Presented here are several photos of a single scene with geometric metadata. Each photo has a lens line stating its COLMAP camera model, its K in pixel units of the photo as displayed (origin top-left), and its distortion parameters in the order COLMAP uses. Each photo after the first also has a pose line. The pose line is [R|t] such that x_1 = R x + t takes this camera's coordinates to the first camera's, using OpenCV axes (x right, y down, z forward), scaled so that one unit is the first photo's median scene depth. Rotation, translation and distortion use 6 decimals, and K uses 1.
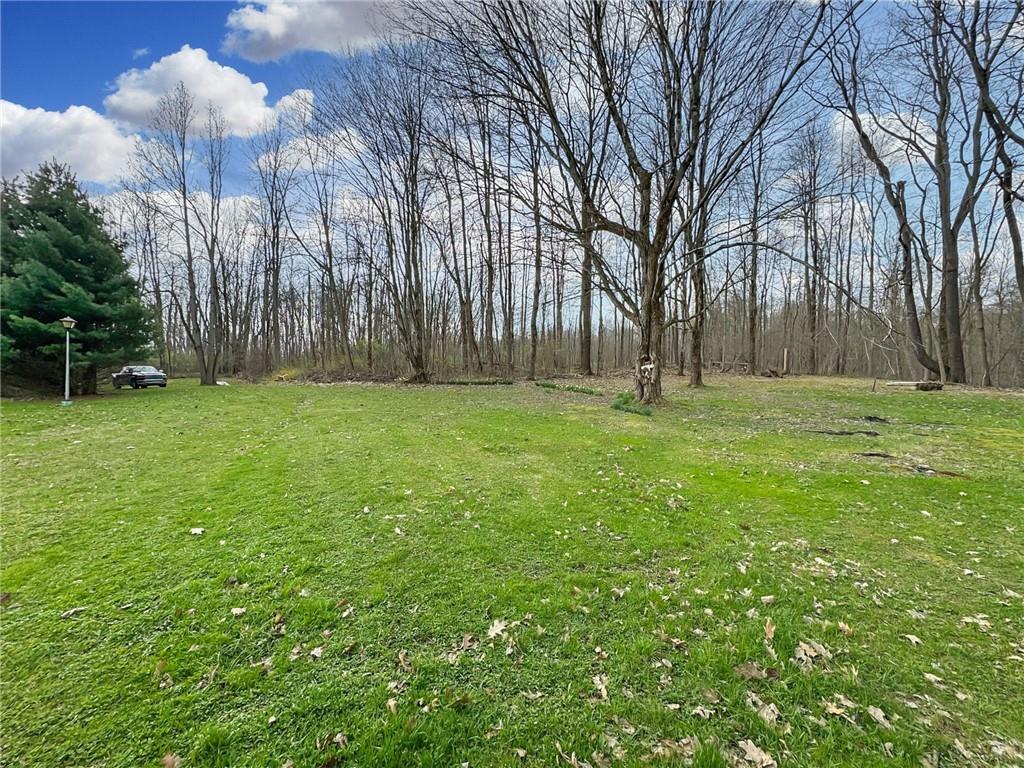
lens RADIAL K [[404.8, 0, 508.0], [0, 404.8, 392.3], [0, 0, 1]] dist [-0.005587, 0.000802]
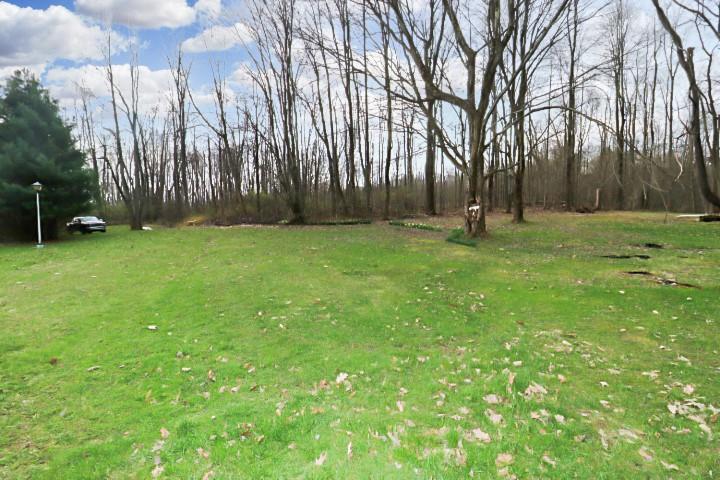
lens RADIAL K [[349.3, 0, 362.5], [0, 349.3, 242.9], [0, 0, 1]] dist [-0.005884, -0.007309]
pose [[0.998873, -0.020953, -0.042587, 0.038177], [0.022636, 0.998966, 0.039423, -0.004834], [0.041717, -0.040343, 0.998315, -0.114022]]
